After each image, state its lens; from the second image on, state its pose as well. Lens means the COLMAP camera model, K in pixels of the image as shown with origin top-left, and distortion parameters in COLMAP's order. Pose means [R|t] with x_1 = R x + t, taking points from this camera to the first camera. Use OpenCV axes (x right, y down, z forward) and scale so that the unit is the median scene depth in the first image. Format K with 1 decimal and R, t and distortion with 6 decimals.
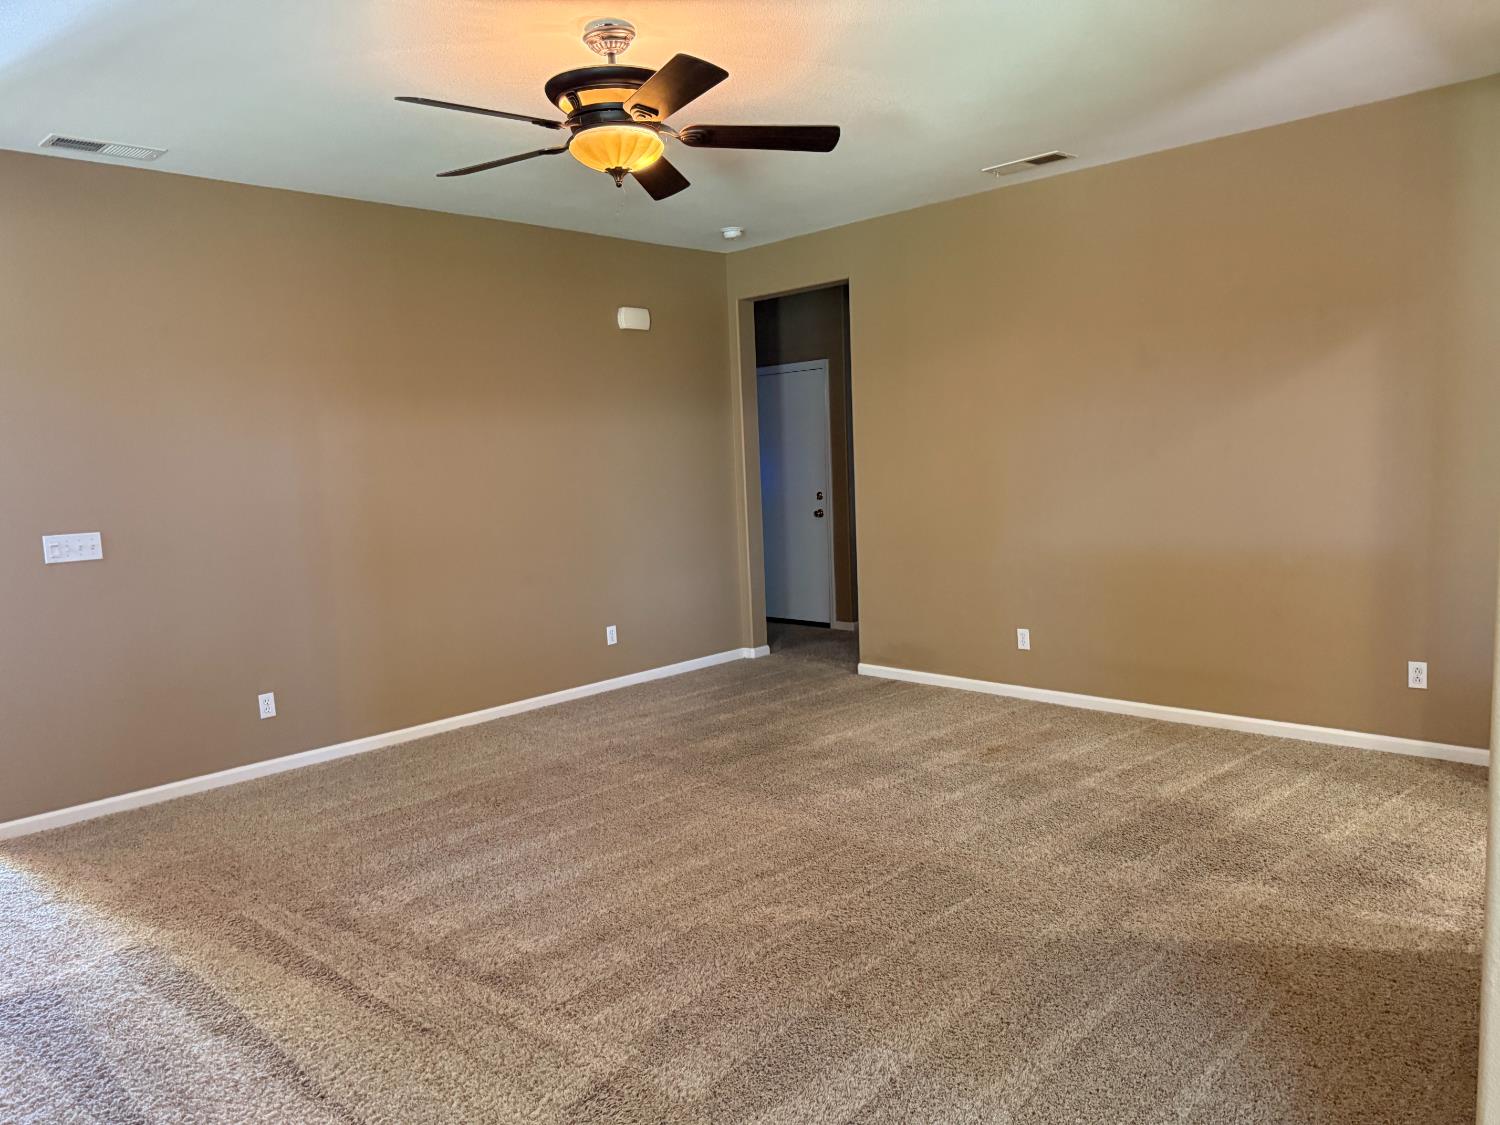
lens RADIAL K [[1049.8, 0, 750.5], [0, 1049.8, 569.0], [0, 0, 1]] dist [0.119220, -0.165615]
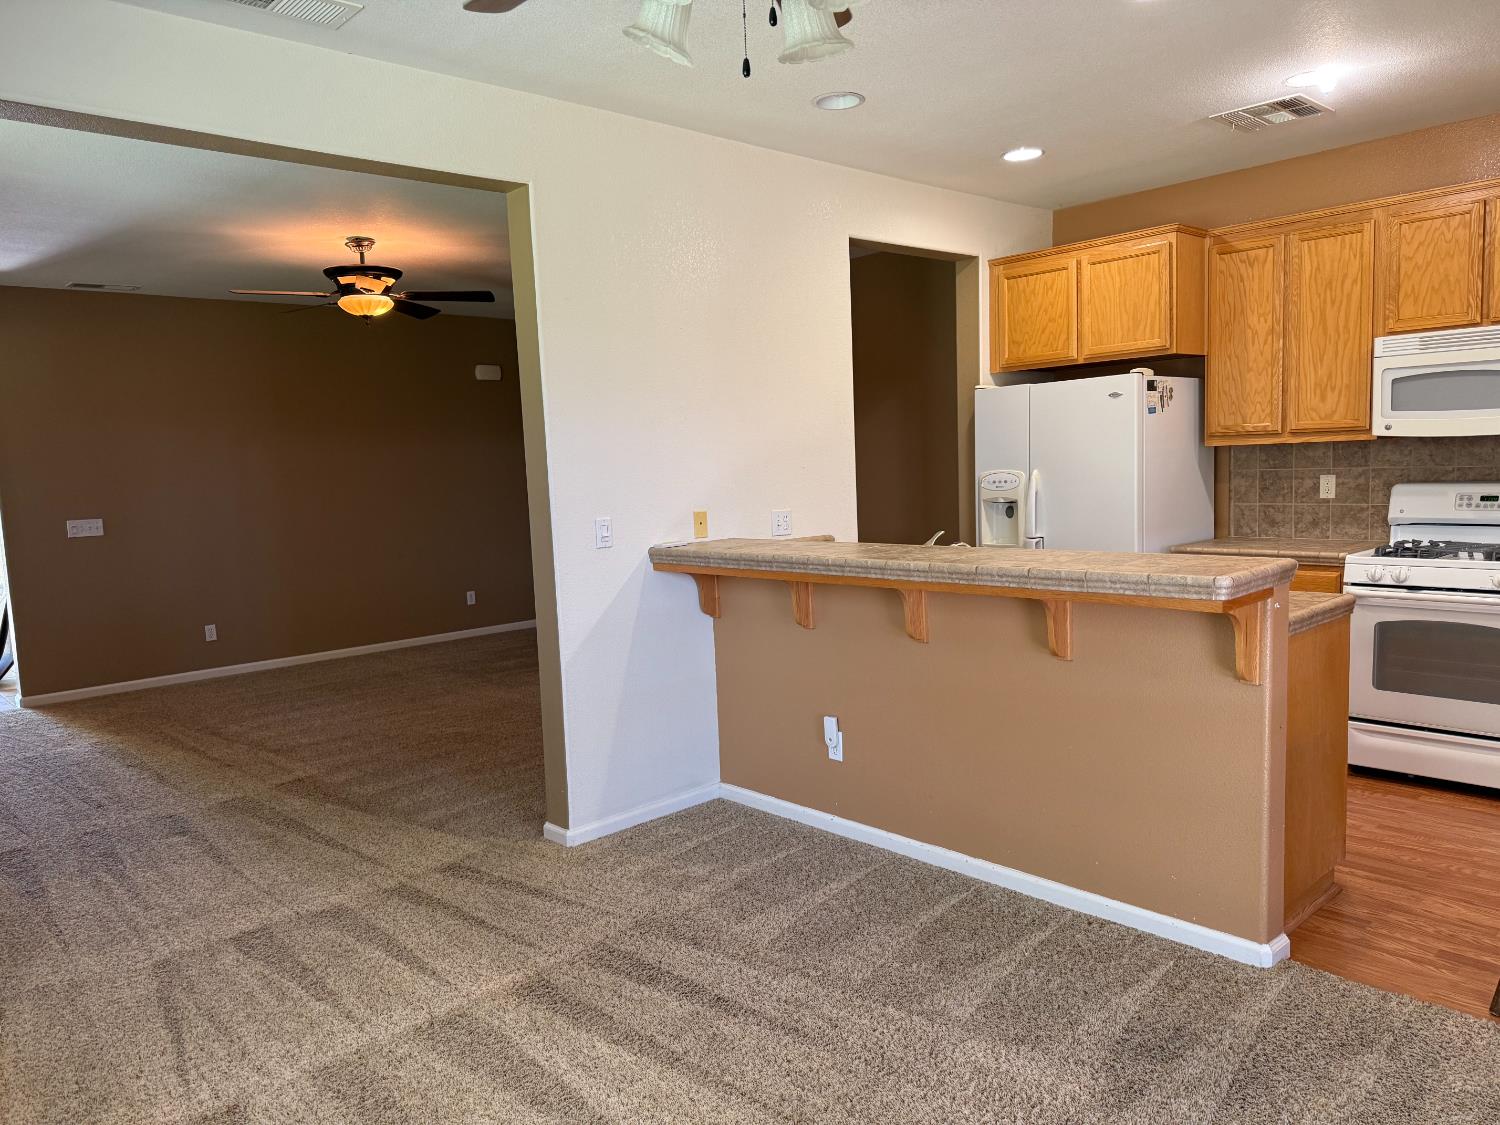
lens RADIAL K [[1049.8, 0, 750.5], [0, 1049.8, 569.0], [0, 0, 1]] dist [0.119220, -0.165615]
pose [[0.998263, 0.008451, -0.058301, 0.627229], [-0.008712, 0.999953, -0.004227, 0.053475], [0.058262, 0.004727, 0.998290, -0.752375]]
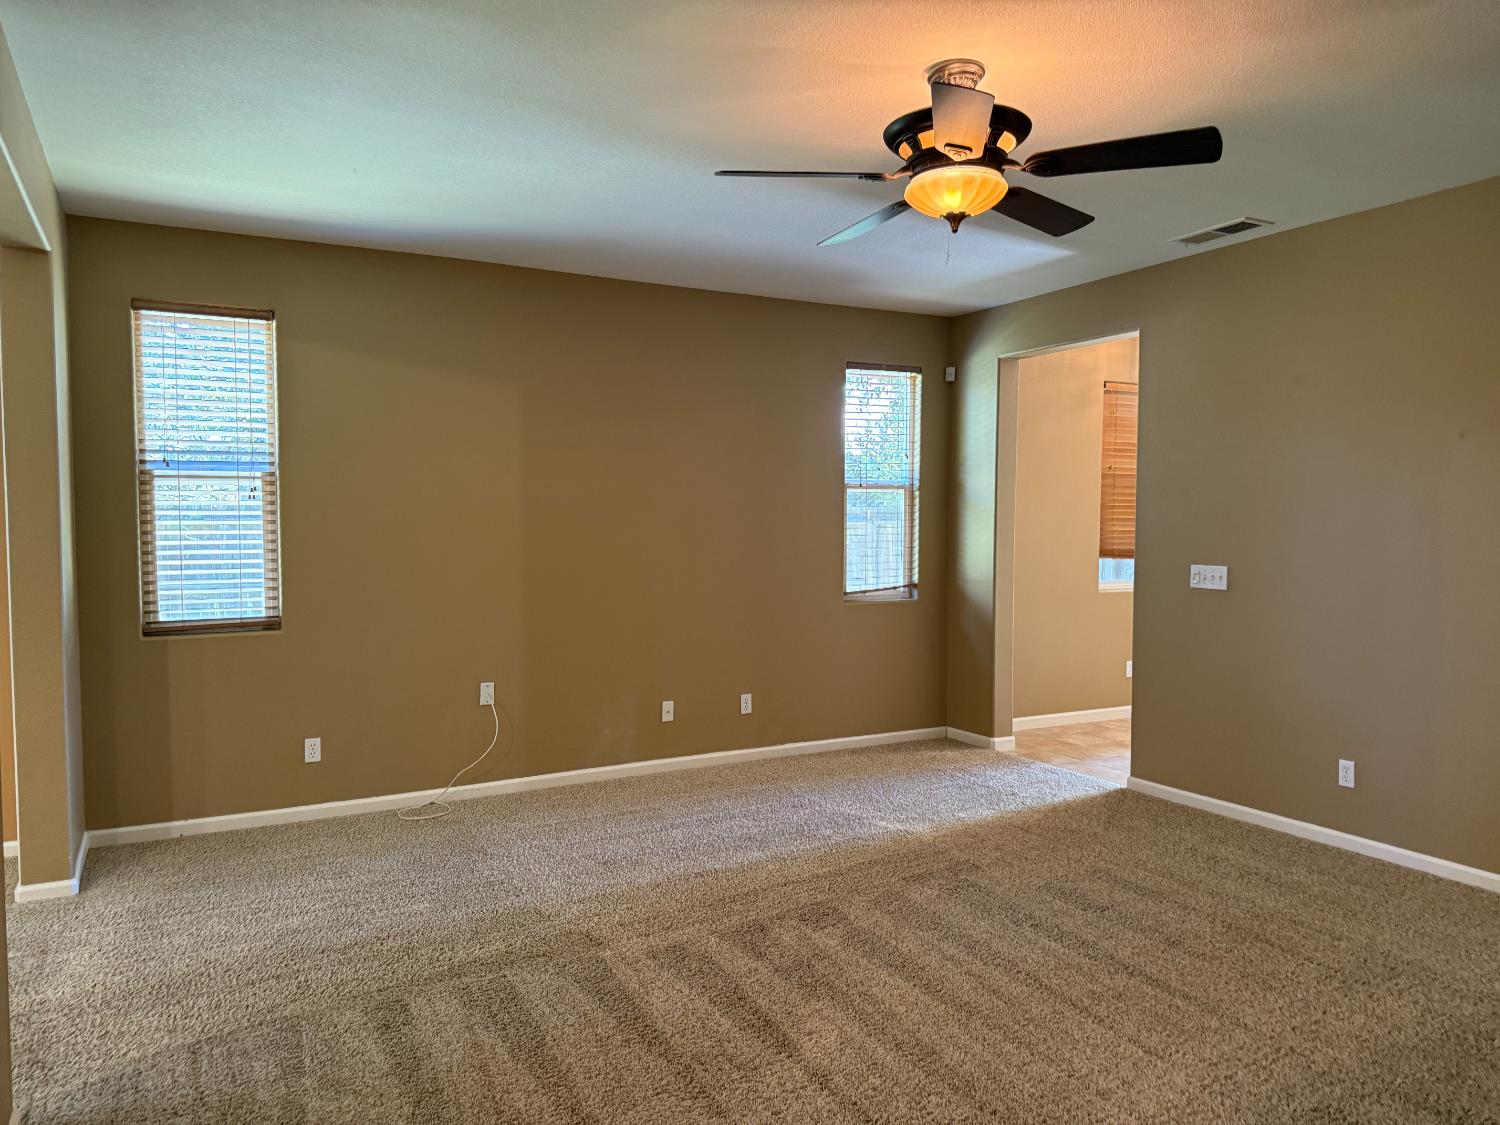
lens RADIAL K [[1063.8, 0, 748.0], [0, 1063.8, 578.2], [0, 0, 1]] dist [0.002868, -0.007419]
pose [[-0.288800, 0.098169, -0.952343, 0.849693], [-0.093319, 0.987106, 0.130052, -0.163171], [0.952831, 0.126431, -0.275915, 1.094878]]
